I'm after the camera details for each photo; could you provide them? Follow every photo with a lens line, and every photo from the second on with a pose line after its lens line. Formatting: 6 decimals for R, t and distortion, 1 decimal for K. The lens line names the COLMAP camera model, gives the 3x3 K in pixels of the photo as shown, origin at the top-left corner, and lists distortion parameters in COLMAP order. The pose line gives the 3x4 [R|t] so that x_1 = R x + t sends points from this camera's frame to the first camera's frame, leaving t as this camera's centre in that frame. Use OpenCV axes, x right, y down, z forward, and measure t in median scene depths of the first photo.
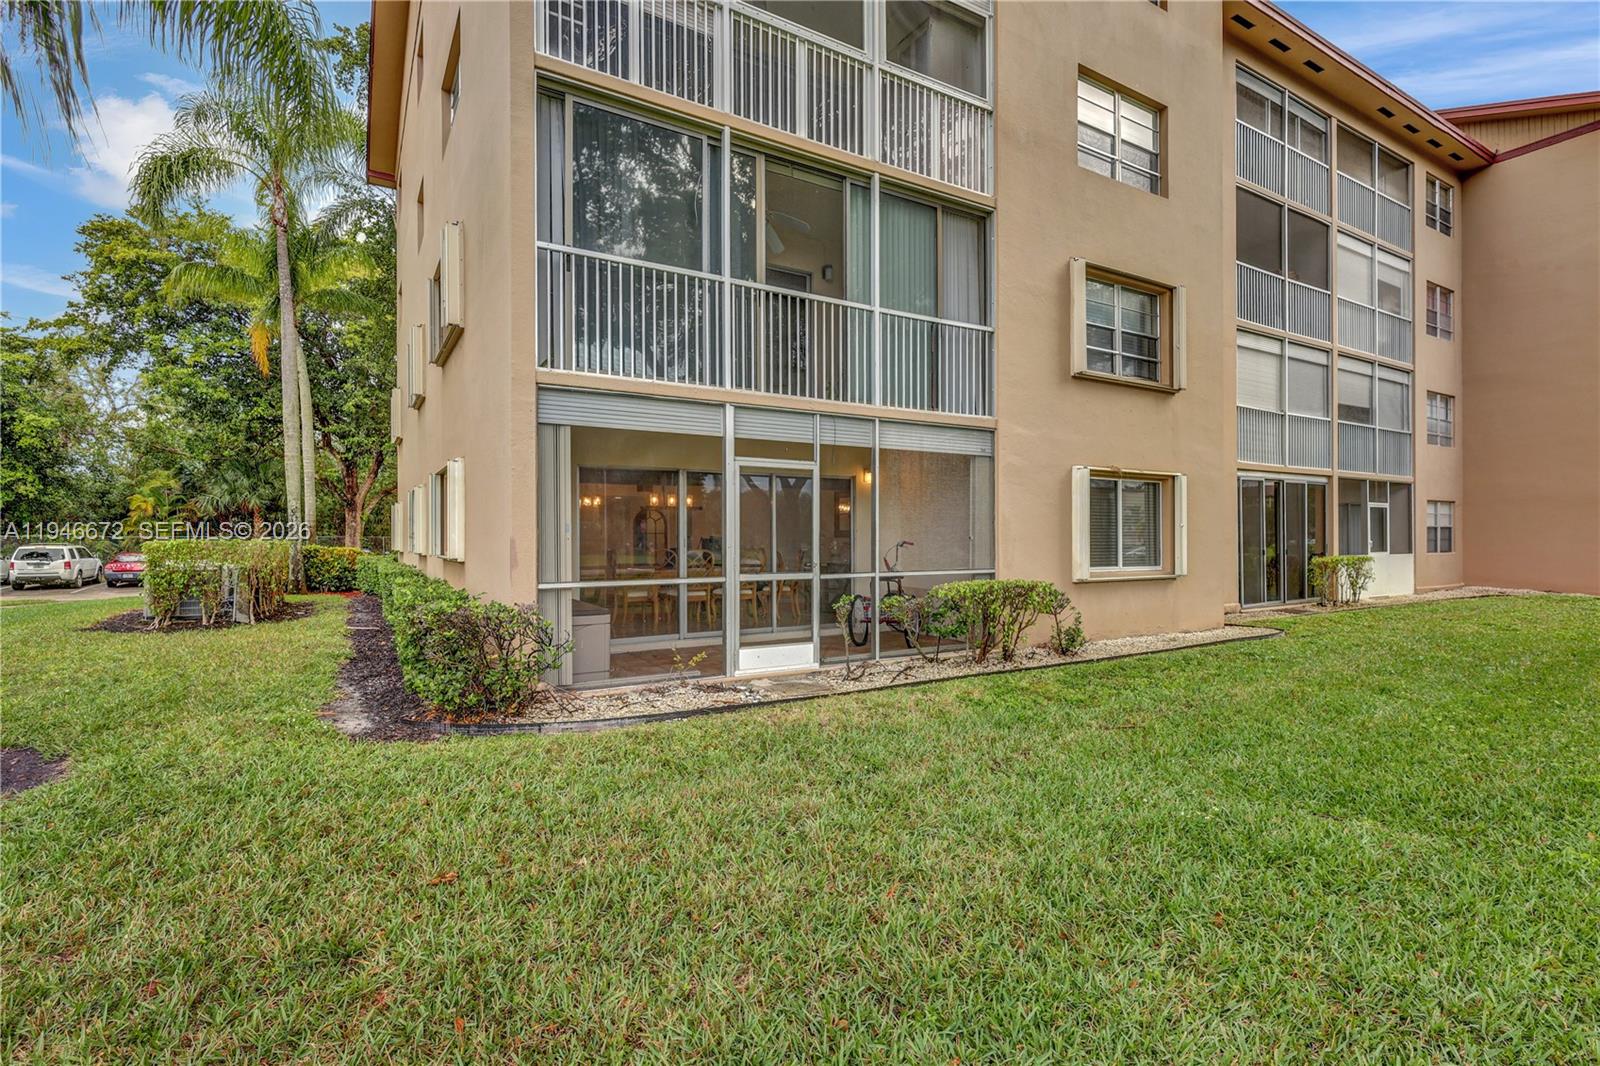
lens RADIAL K [[747.2, 0, 795.3], [0, 747.2, 538.3], [0, 0, 1]] dist [-0.000166, 0.001923]
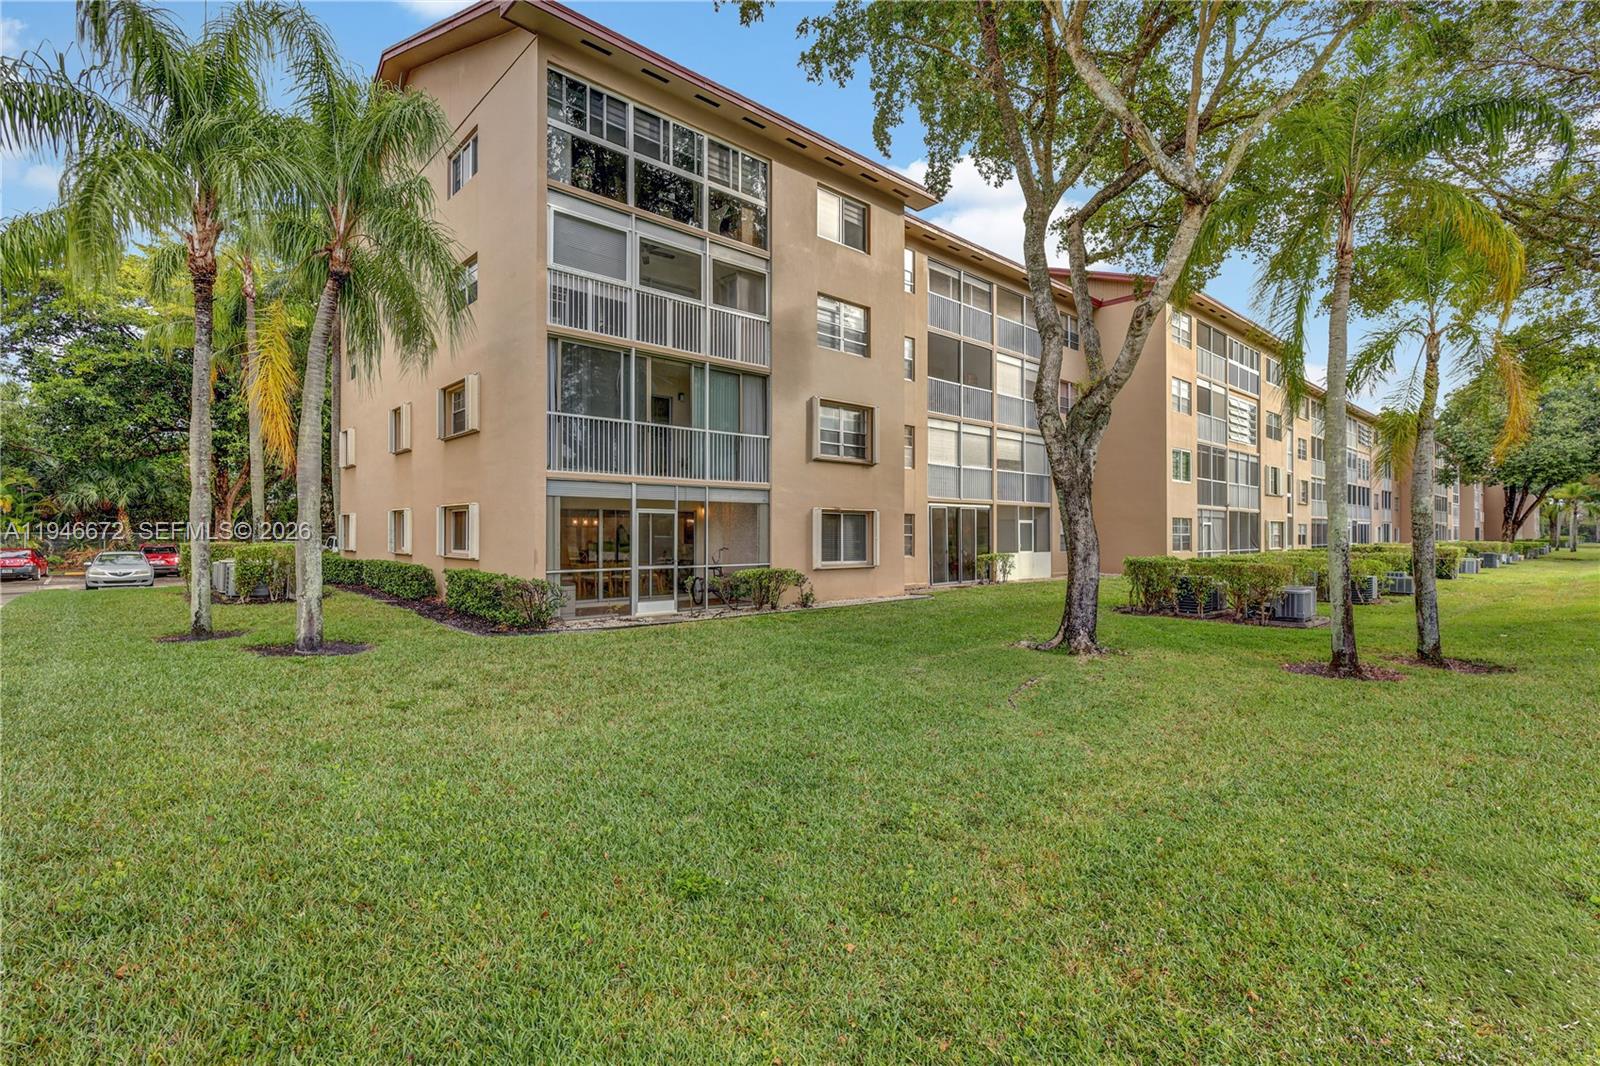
lens RADIAL K [[747.2, 0, 793.6], [0, 747.2, 531.4], [0, 0, 1]] dist [-0.000166, 0.001923]
pose [[0.979642, 0.004862, 0.200694, -0.057407], [-0.005028, 0.999987, 0.000317, -0.040635], [-0.200690, -0.001320, 0.979654, -0.895549]]
